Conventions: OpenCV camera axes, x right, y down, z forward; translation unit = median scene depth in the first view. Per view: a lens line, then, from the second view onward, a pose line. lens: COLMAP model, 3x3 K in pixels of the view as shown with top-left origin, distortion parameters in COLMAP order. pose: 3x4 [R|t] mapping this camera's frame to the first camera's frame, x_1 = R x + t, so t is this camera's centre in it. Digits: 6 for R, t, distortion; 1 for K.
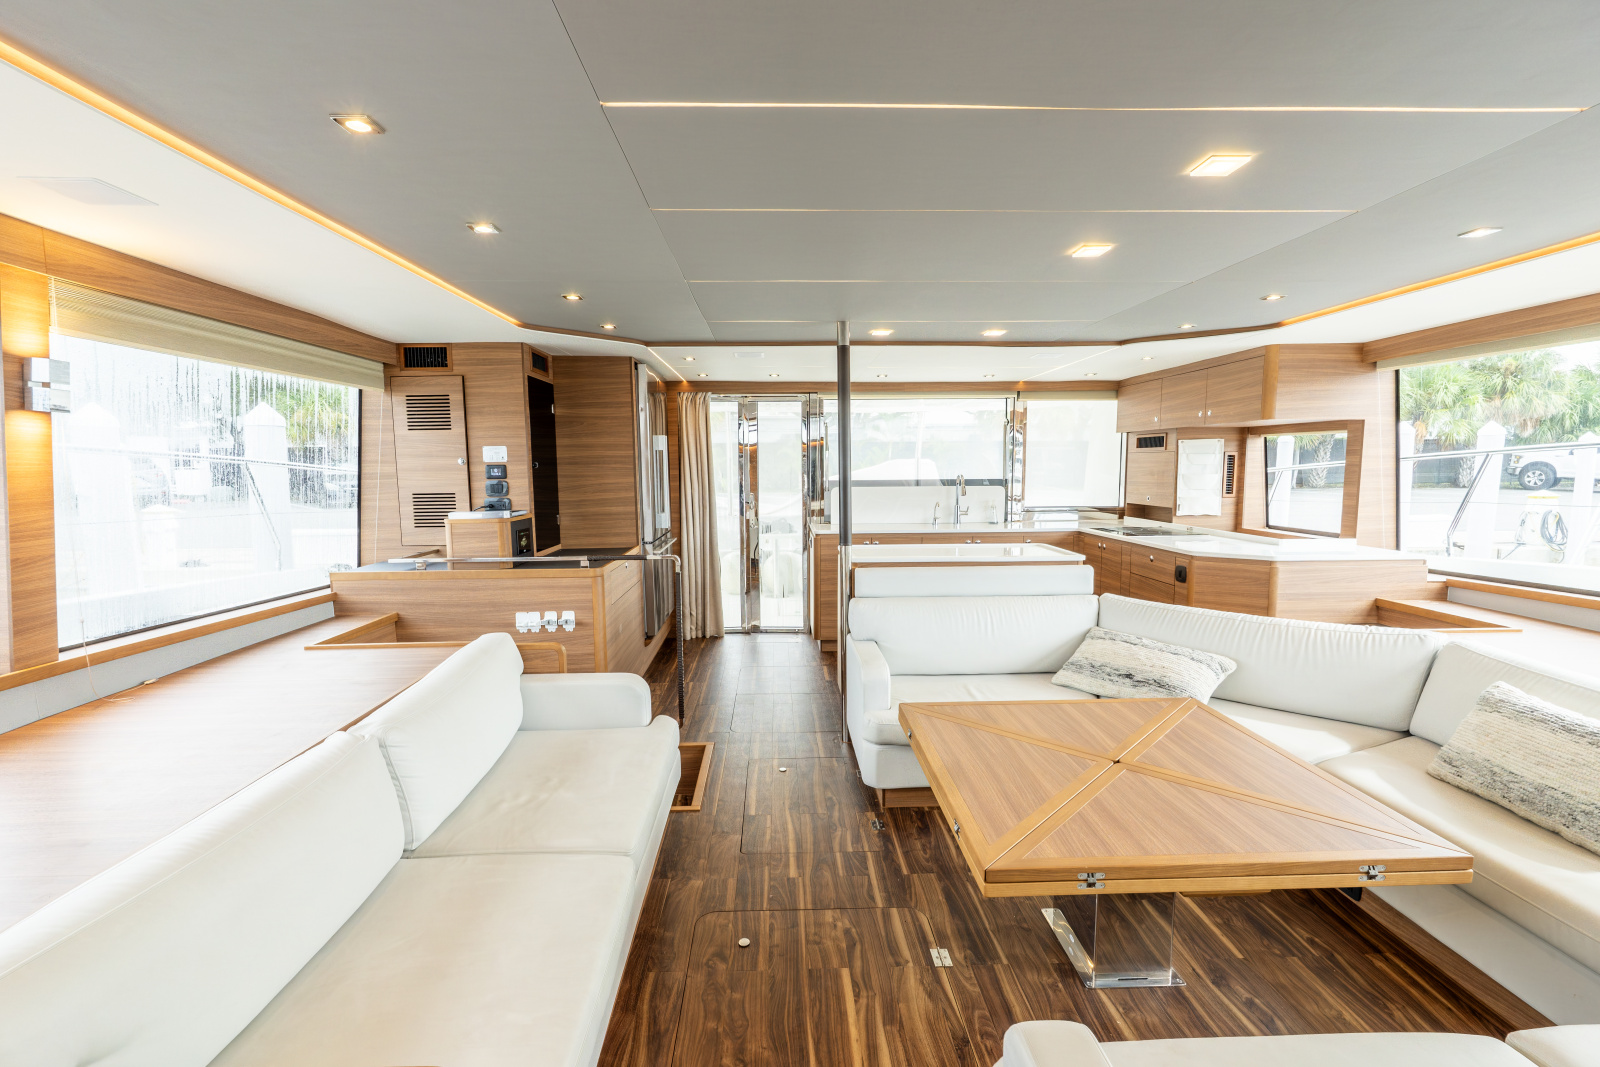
lens RADIAL K [[724.3, 0, 797.8], [0, 724.3, 539.8], [0, 0, 1]] dist [-0.002799, -0.000785]
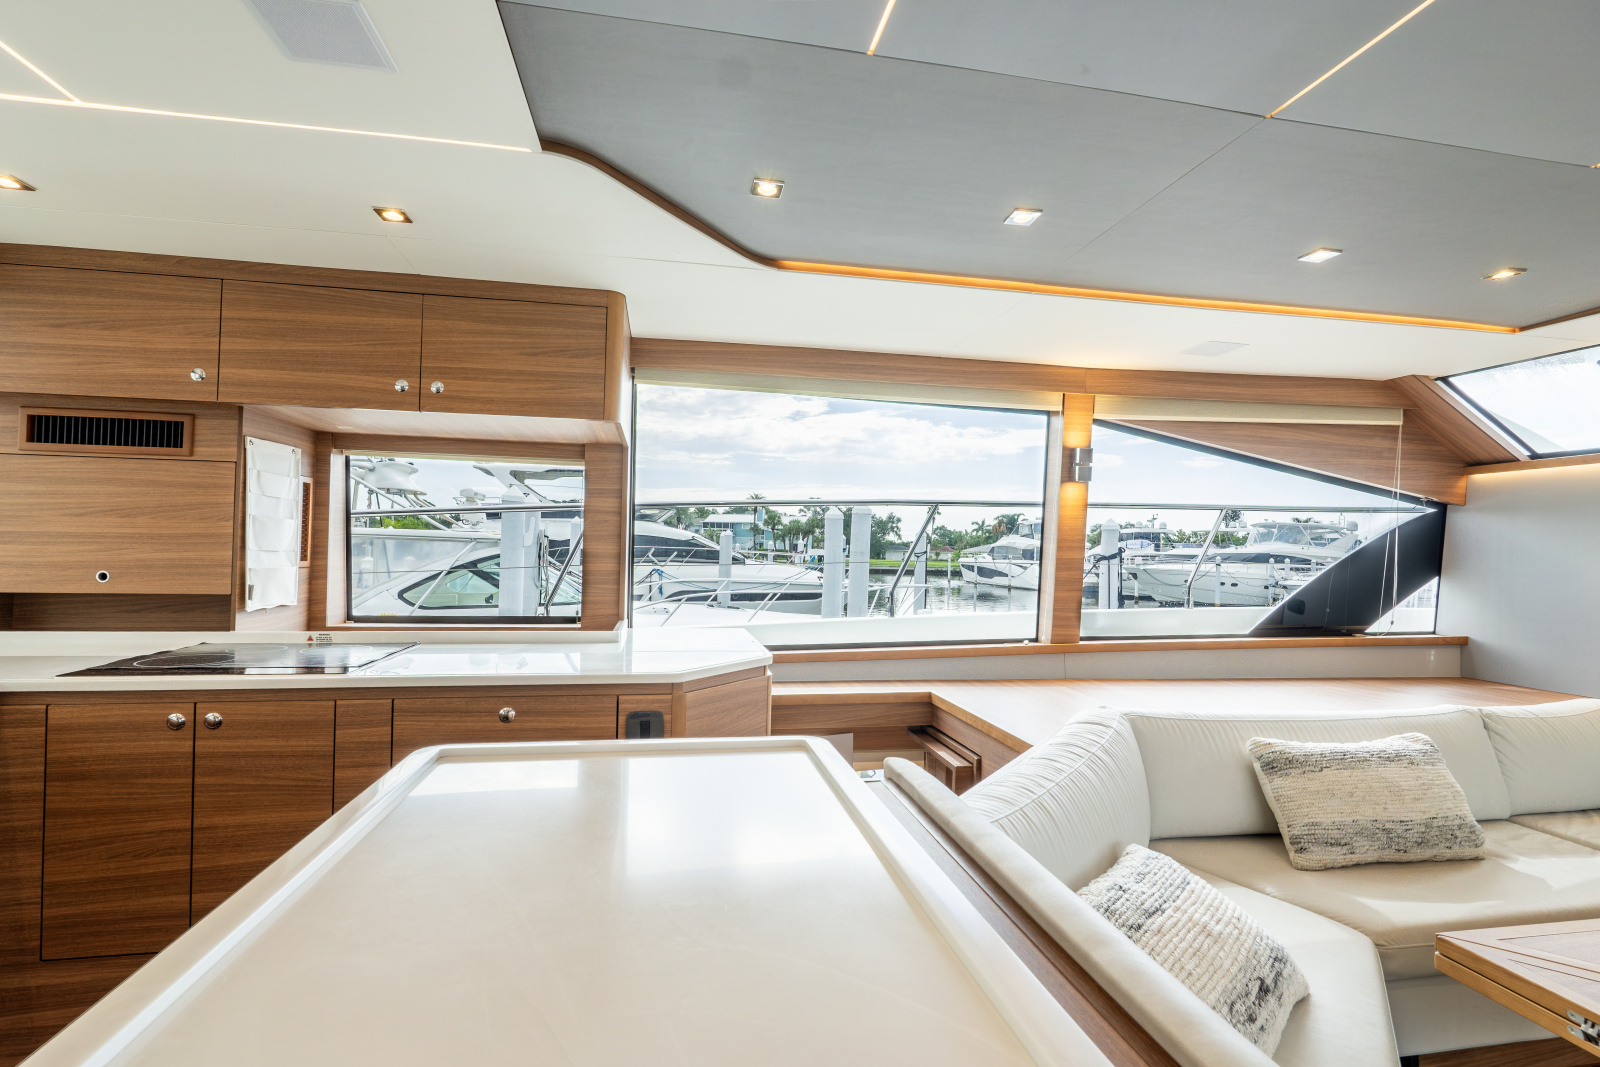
lens RADIAL K [[737.8, 0, 795.6], [0, 737.8, 531.2], [0, 0, 1]] dist [-0.004354, -0.000232]
pose [[-0.150741, 0.033089, 0.988019, 0.093592], [0.083835, 0.996267, -0.020575, -0.089910], [-0.985012, 0.079729, -0.152952, 1.499553]]
